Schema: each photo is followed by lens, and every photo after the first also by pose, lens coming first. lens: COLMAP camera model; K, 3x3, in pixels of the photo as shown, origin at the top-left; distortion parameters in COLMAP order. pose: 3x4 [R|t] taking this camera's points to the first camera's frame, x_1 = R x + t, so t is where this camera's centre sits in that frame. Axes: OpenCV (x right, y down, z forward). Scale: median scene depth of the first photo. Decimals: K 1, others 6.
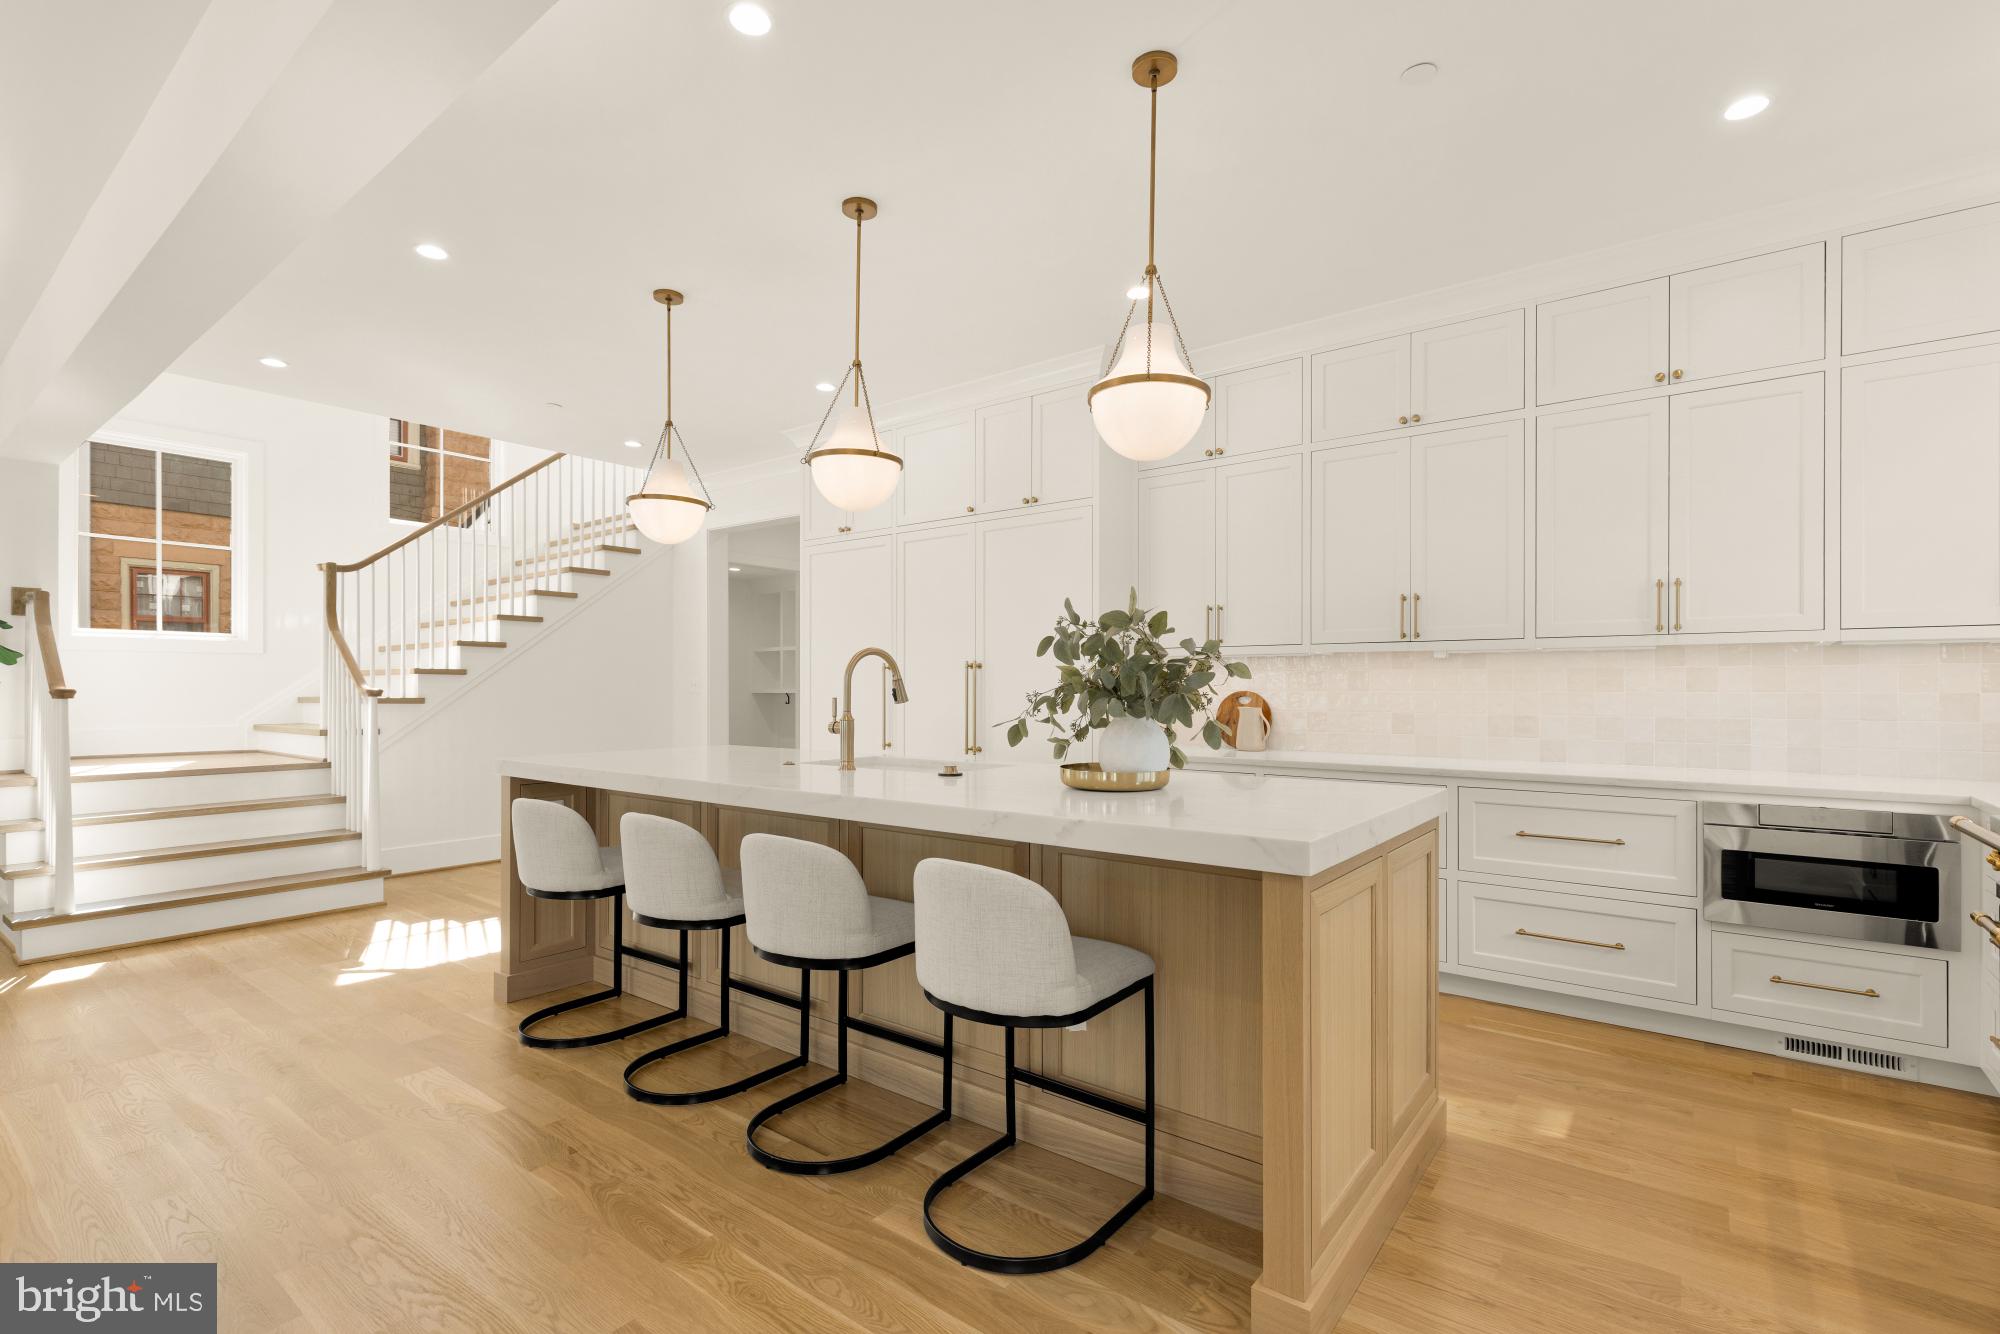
lens RADIAL K [[904.9, 0, 1000.9], [0, 904.9, 682.8], [0, 0, 1]] dist [0.001496, 0.000027]
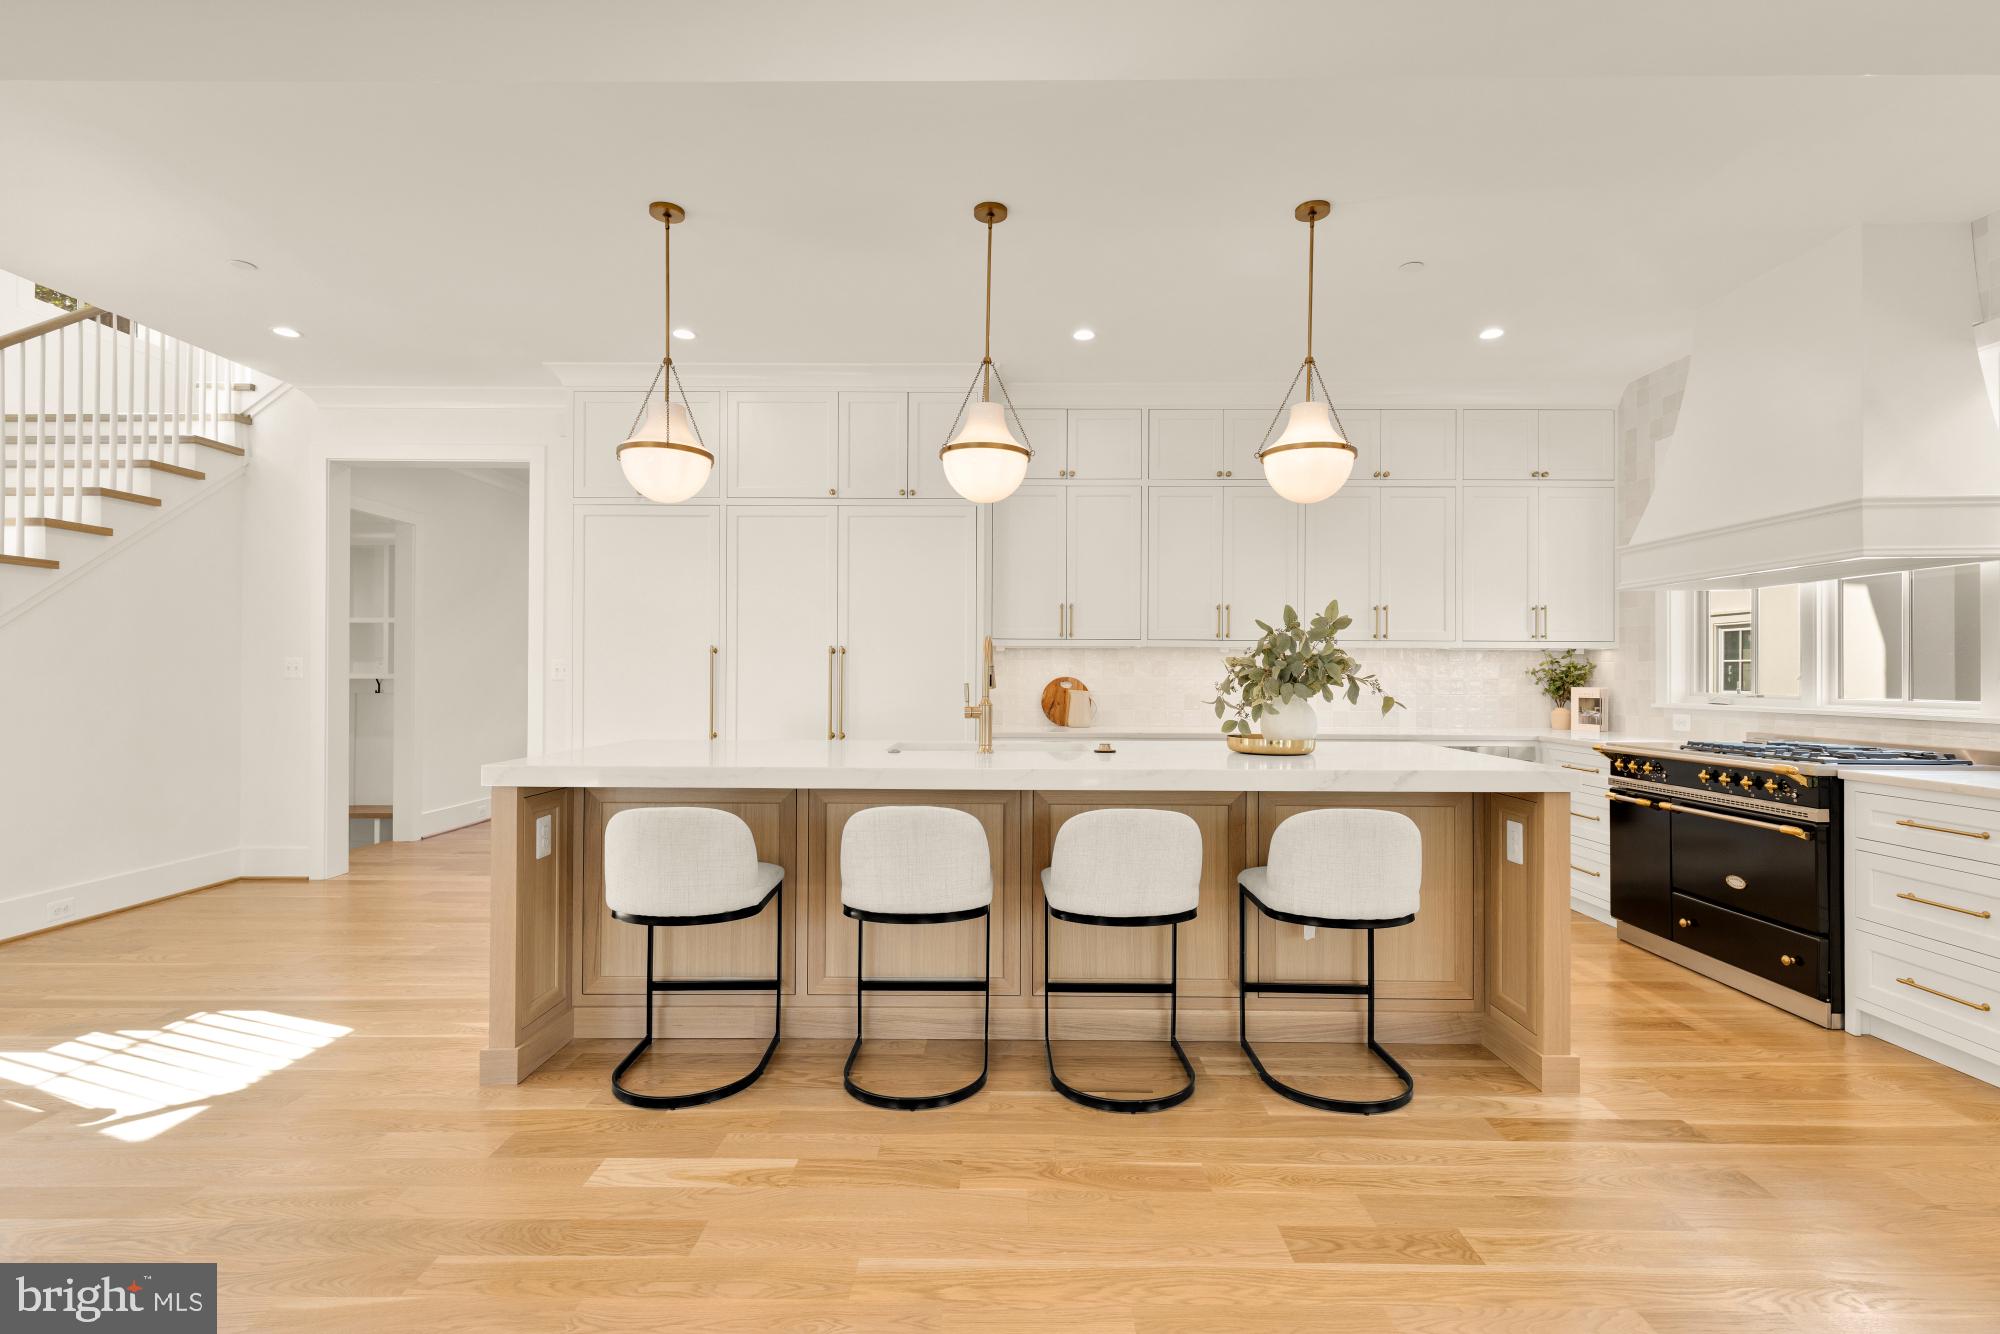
lens RADIAL K [[909.4, 0, 1000.0], [0, 909.4, 667.0], [0, 0, 1]] dist [-0.000308, 0.000380]
pose [[0.799767, 0.009130, 0.600241, -0.722625], [-0.007975, 0.999958, -0.004584, 0.002367], [-0.600258, -0.001121, 0.799806, 0.150745]]
